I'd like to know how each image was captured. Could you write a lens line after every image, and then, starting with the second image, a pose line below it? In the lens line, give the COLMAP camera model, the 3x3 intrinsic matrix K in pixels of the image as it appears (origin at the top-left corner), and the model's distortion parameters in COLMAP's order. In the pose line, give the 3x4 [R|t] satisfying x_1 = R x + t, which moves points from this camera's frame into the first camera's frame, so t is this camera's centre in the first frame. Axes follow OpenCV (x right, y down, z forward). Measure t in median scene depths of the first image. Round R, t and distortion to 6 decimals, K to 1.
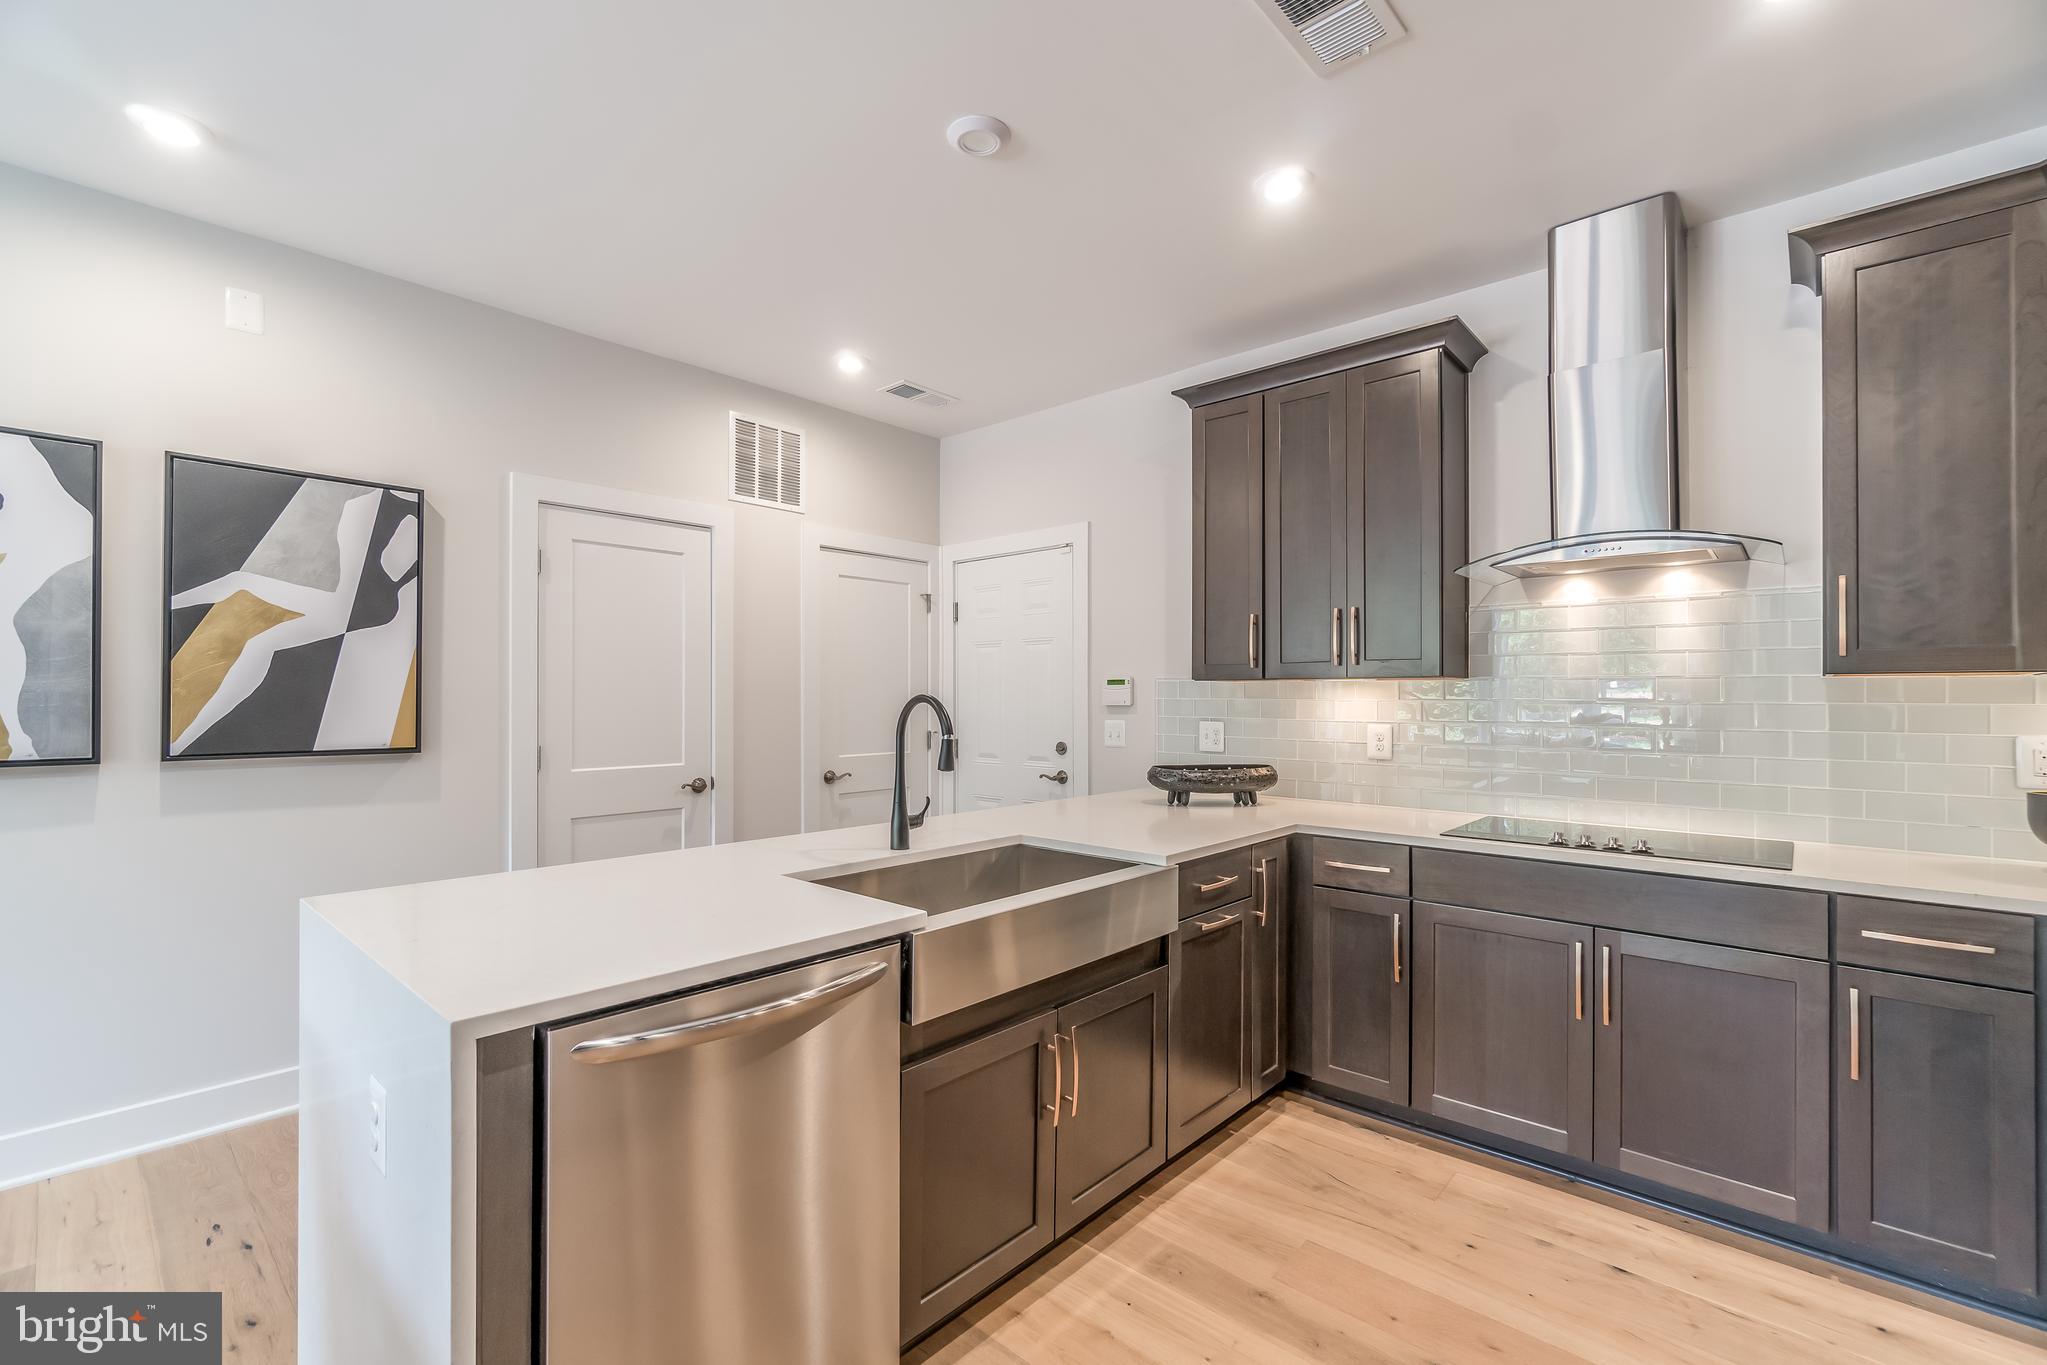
lens RADIAL K [[885.4, 0, 1014.4], [0, 885.4, 689.4], [0, 0, 1]] dist [-0.004167, -0.000061]
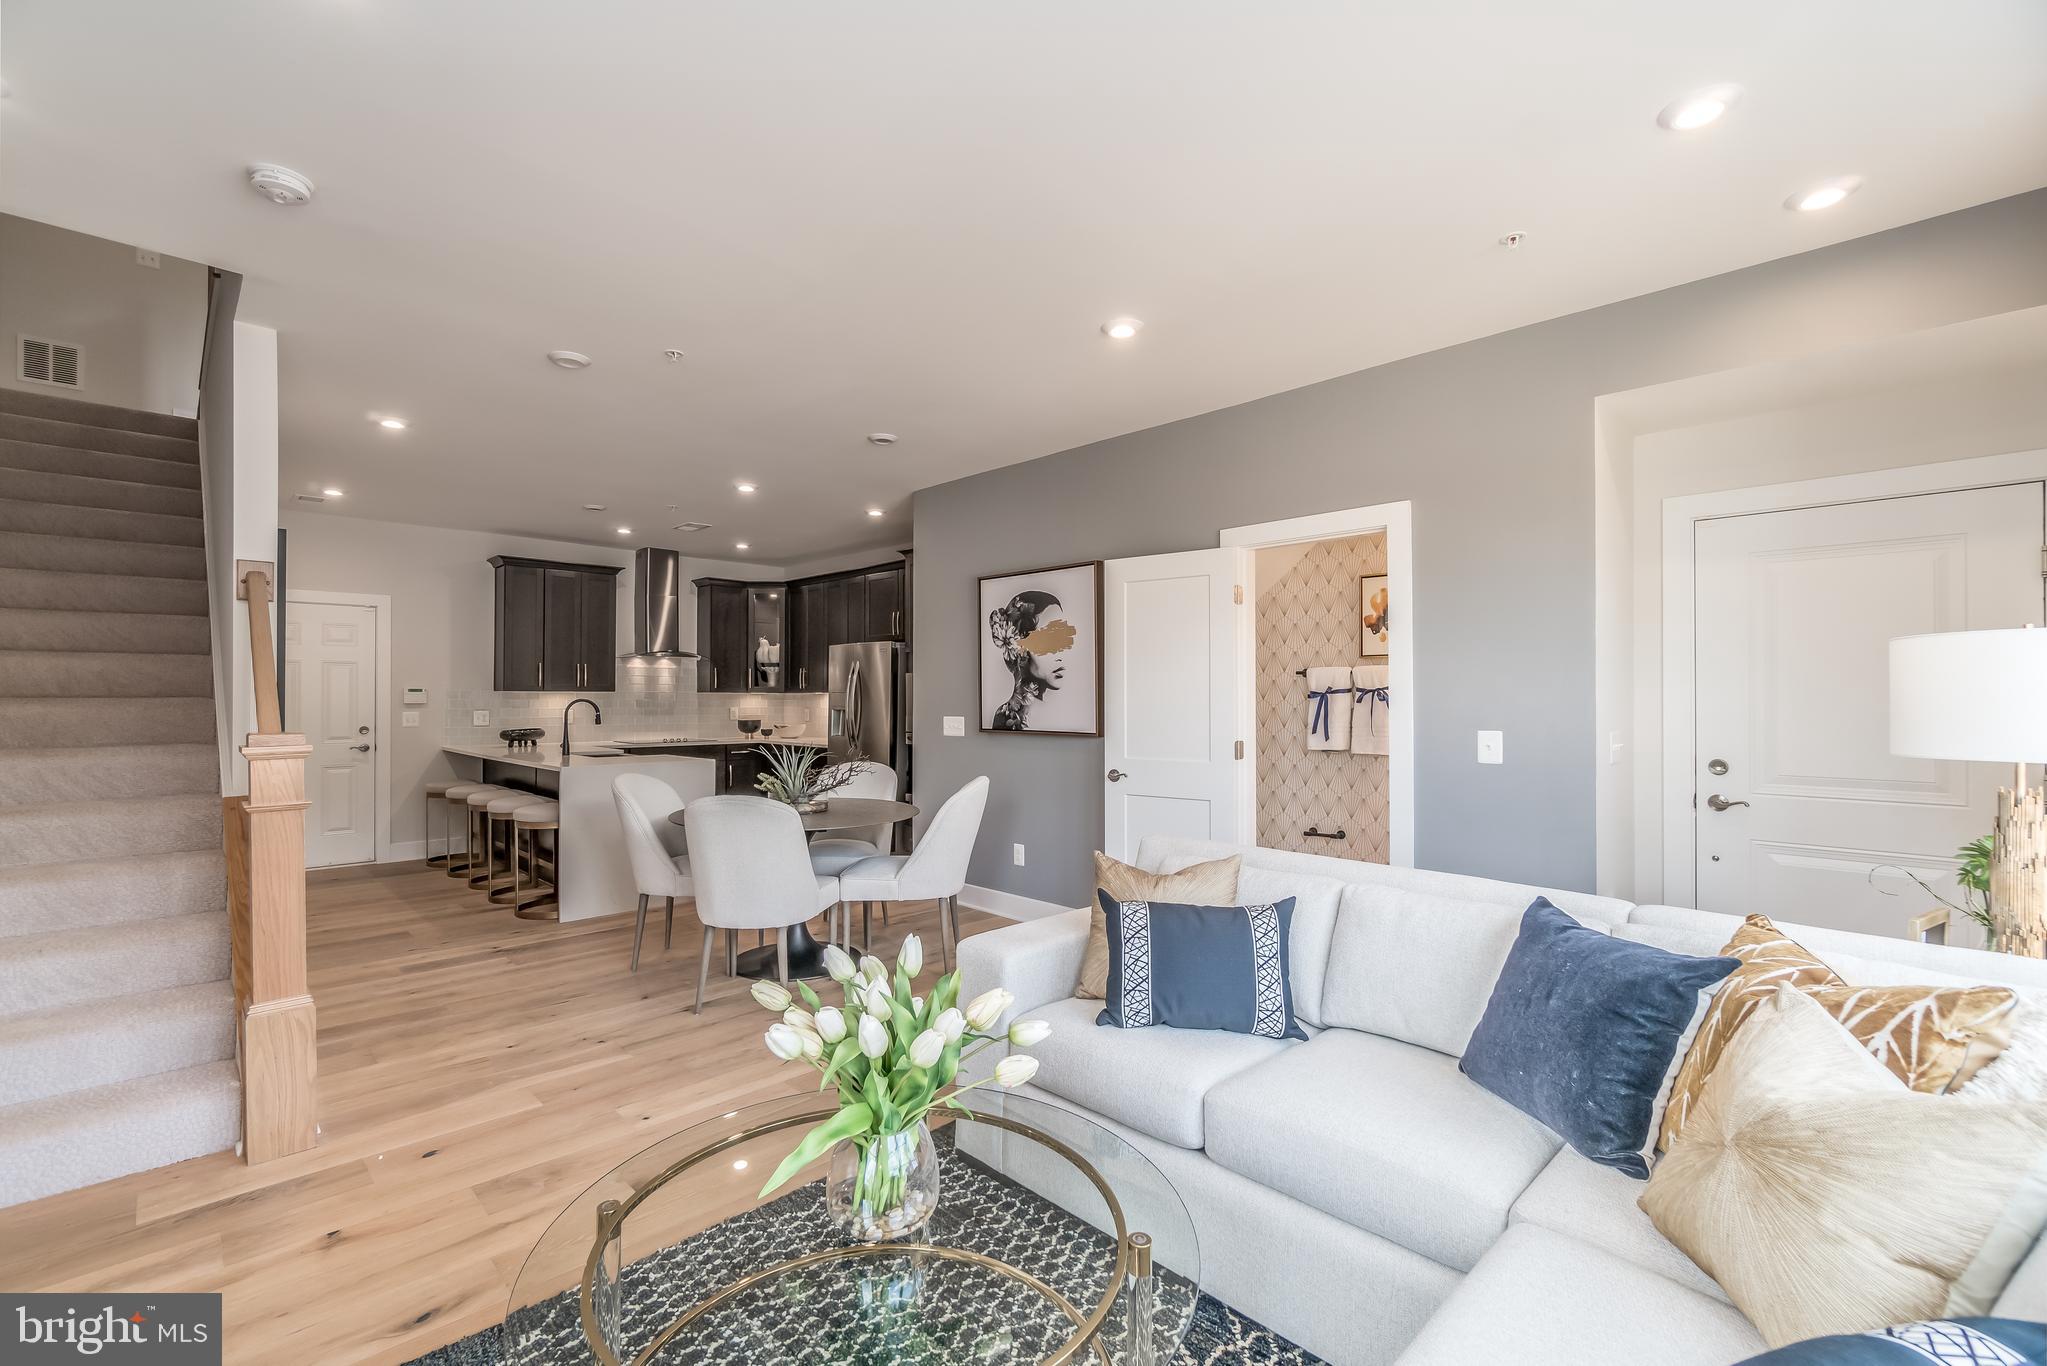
lens RADIAL K [[885.4, 0, 1015.3], [0, 885.4, 688.1], [0, 0, 1]] dist [-0.004167, -0.000061]
pose [[0.055085, 0.006439, 0.998461, -2.226491], [-0.009488, 0.999937, -0.005925, -0.019569], [-0.998437, -0.009147, 0.055142, -0.431517]]
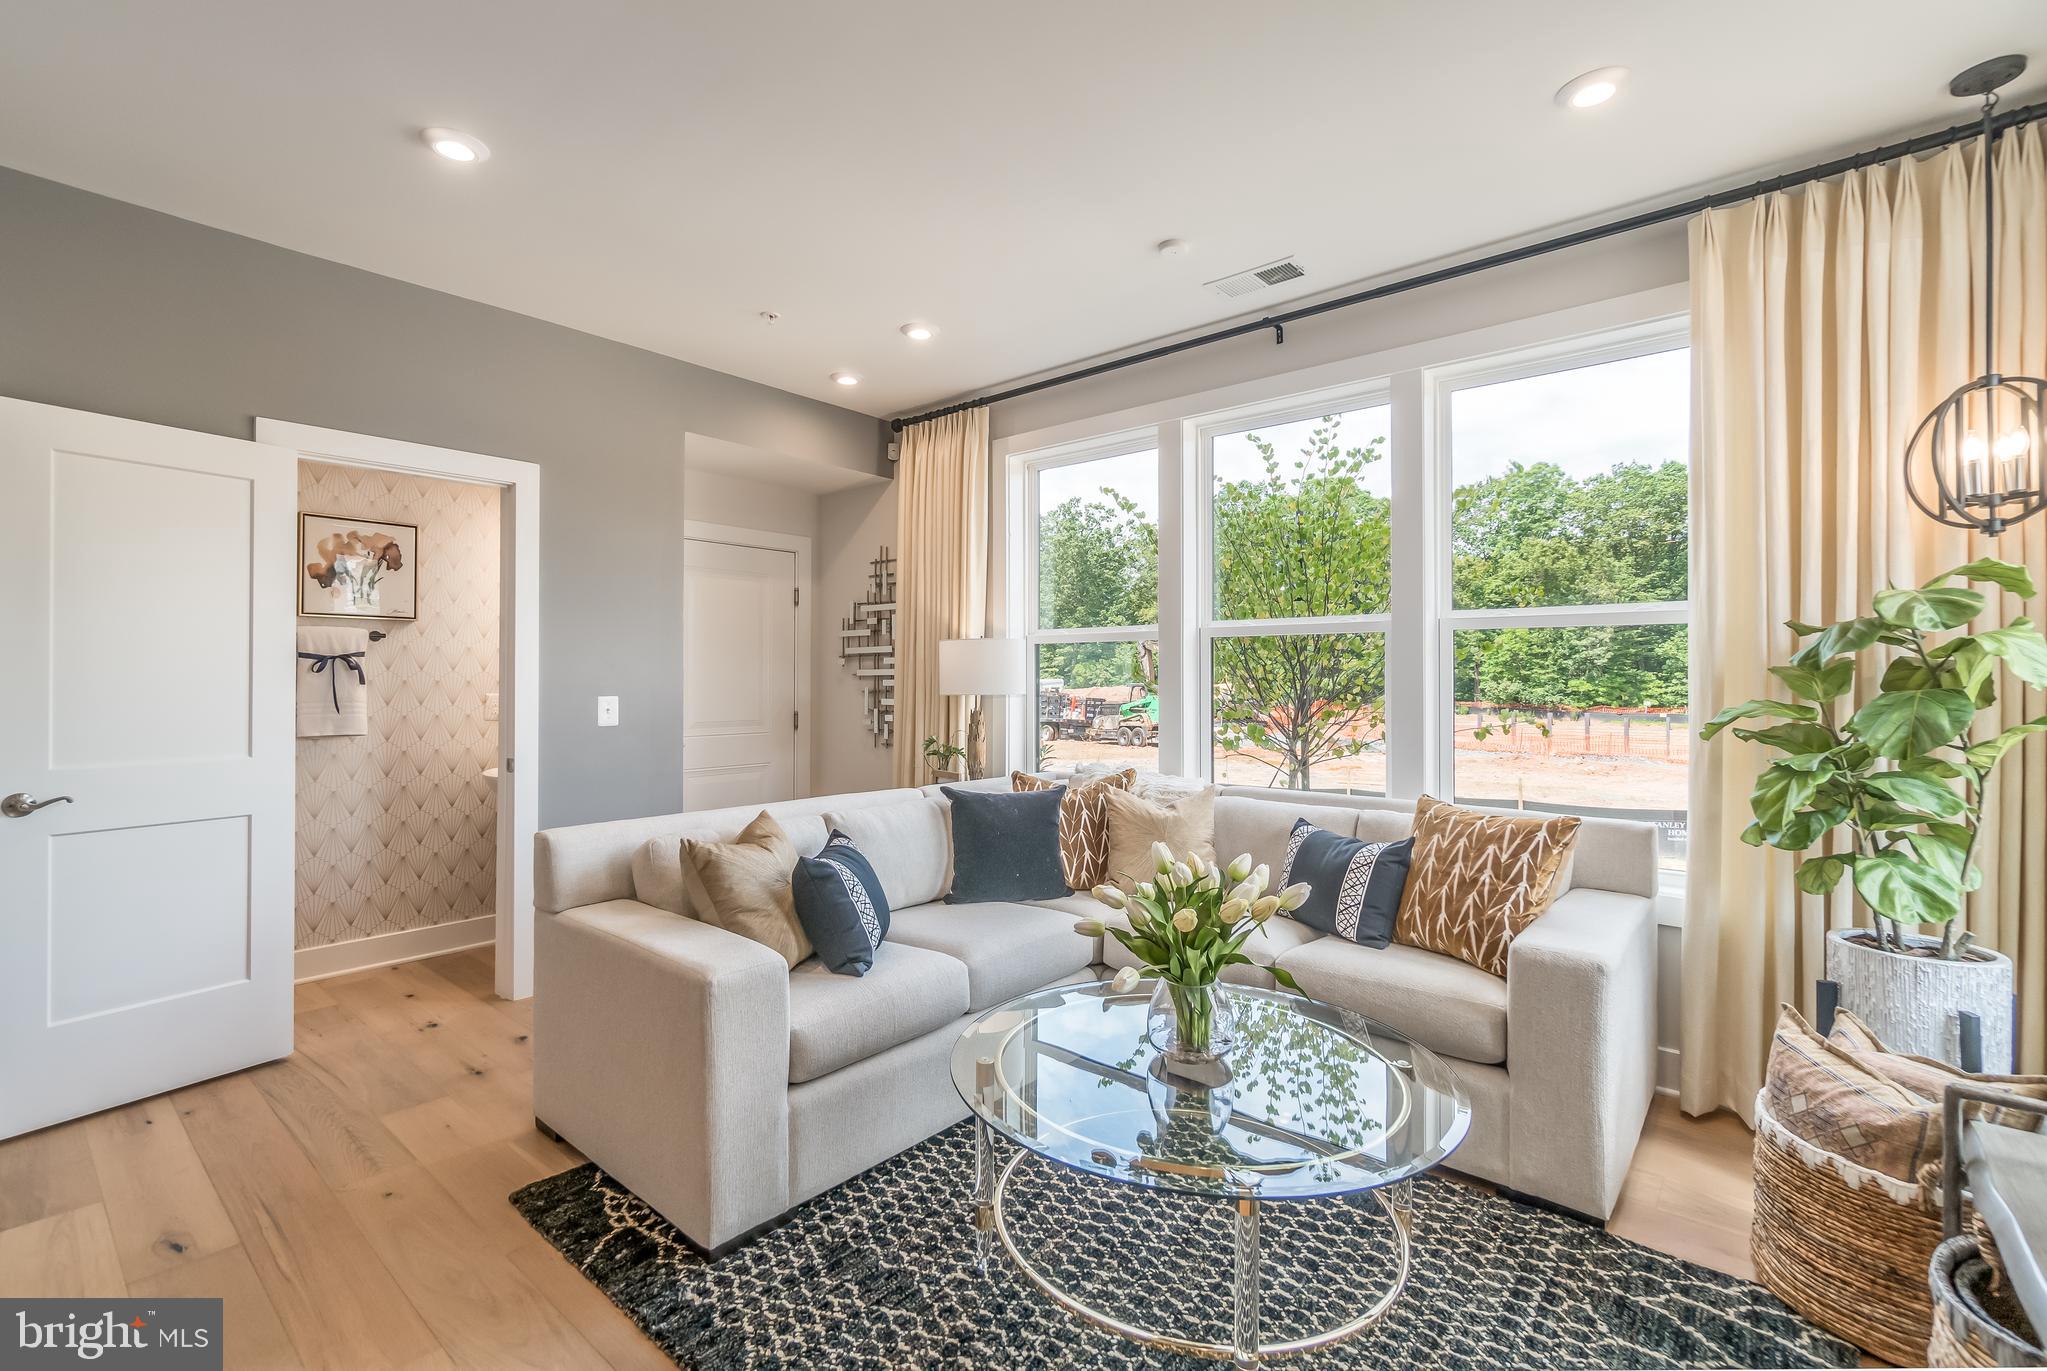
lens RADIAL K [[918.4, 0, 1008.0], [0, 918.4, 677.1], [0, 0, 1]] dist [-0.007792, 0.001064]
pose [[-0.999752, -0.003735, -0.021957, -1.550923], [-0.003431, 0.999897, -0.013905, 0.013320], [0.022007, -0.013826, -0.999662, 0.370958]]
